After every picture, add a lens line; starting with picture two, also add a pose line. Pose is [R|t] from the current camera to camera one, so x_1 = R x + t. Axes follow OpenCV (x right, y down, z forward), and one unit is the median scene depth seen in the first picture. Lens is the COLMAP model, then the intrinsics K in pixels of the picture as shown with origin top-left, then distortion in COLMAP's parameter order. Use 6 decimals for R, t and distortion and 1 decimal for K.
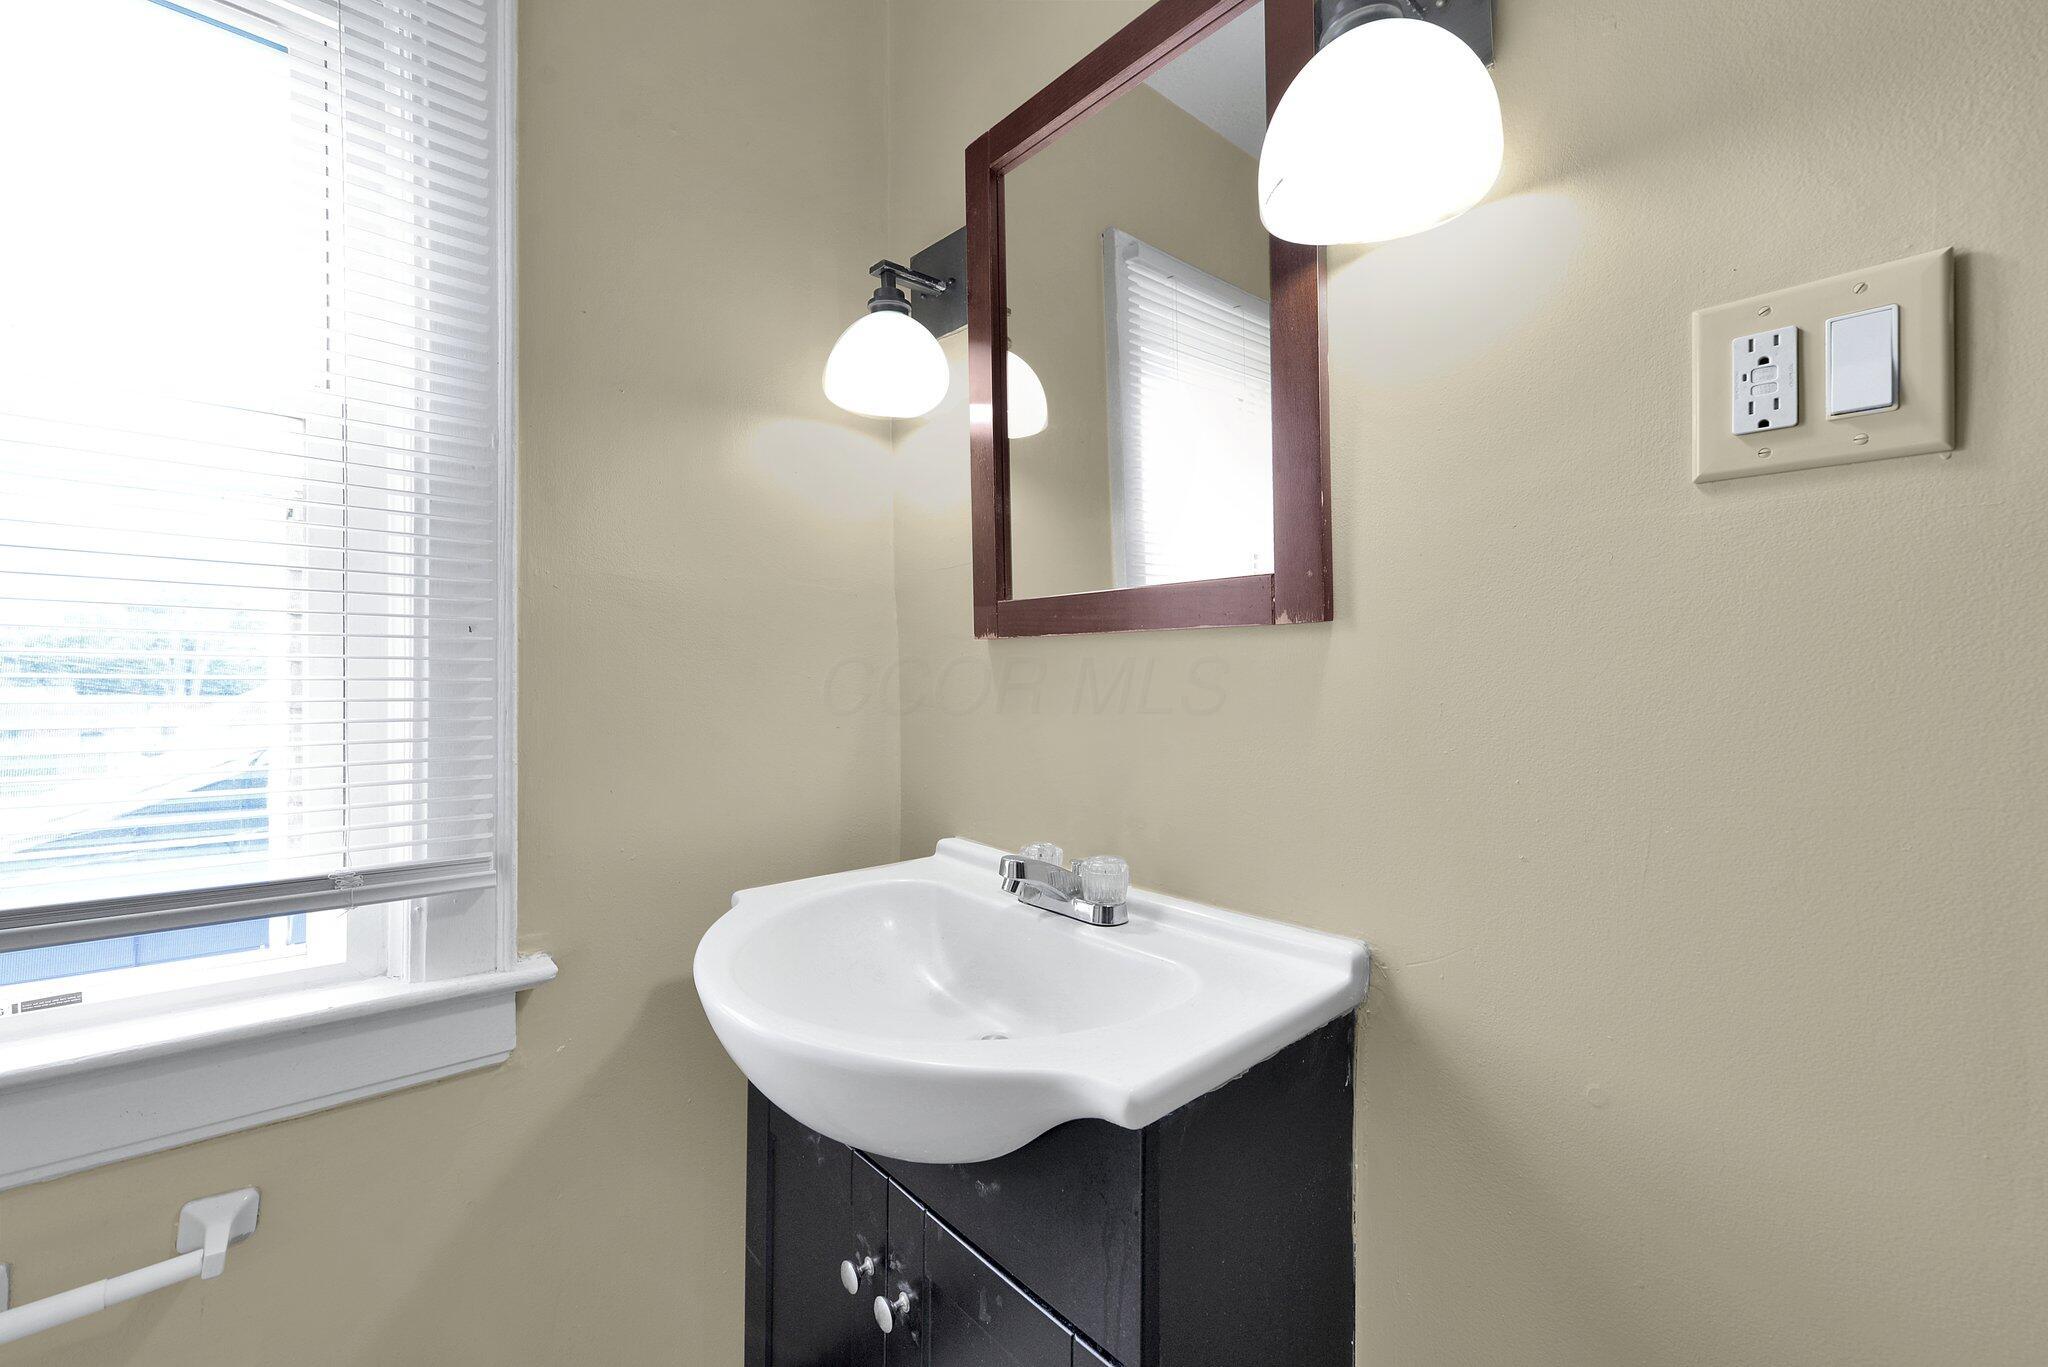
lens RADIAL K [[838.6, 0, 1024.0], [0, 838.6, 683.5], [0, 0, 1]] dist [-0.009917, -0.000163]
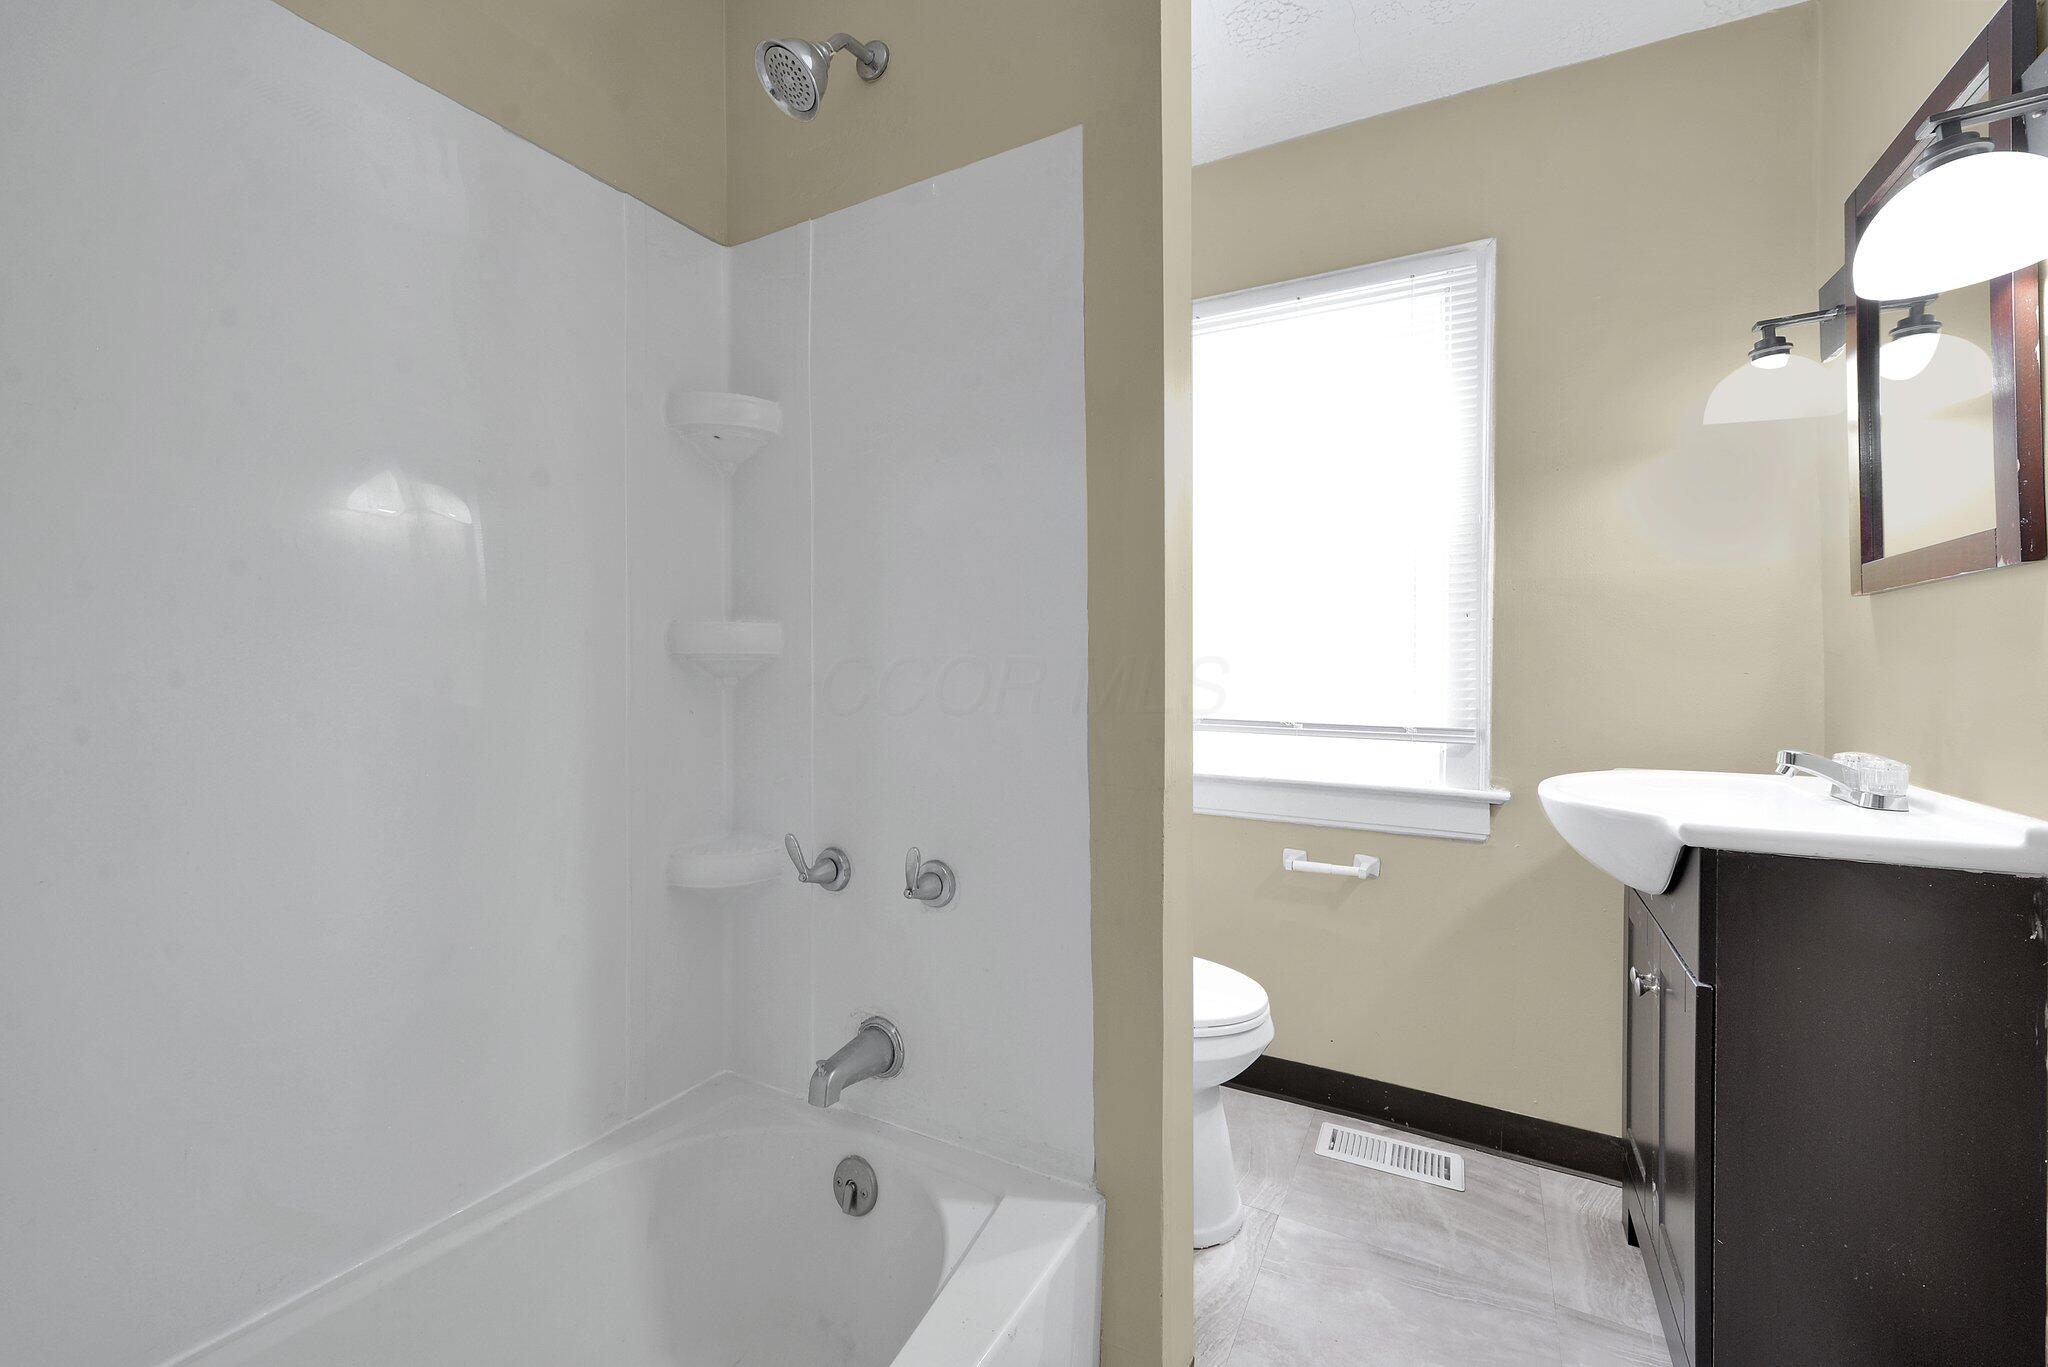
lens RADIAL K [[808.6, 0, 1024.0], [0, 808.6, 683.5], [0, 0, 1]] dist [0.000843, 0.000058]
pose [[0.340988, 0.016175, -0.939928, 0.797033], [-0.009398, 0.999861, 0.013797, 0.082238], [0.940021, 0.004129, 0.341093, -0.662845]]
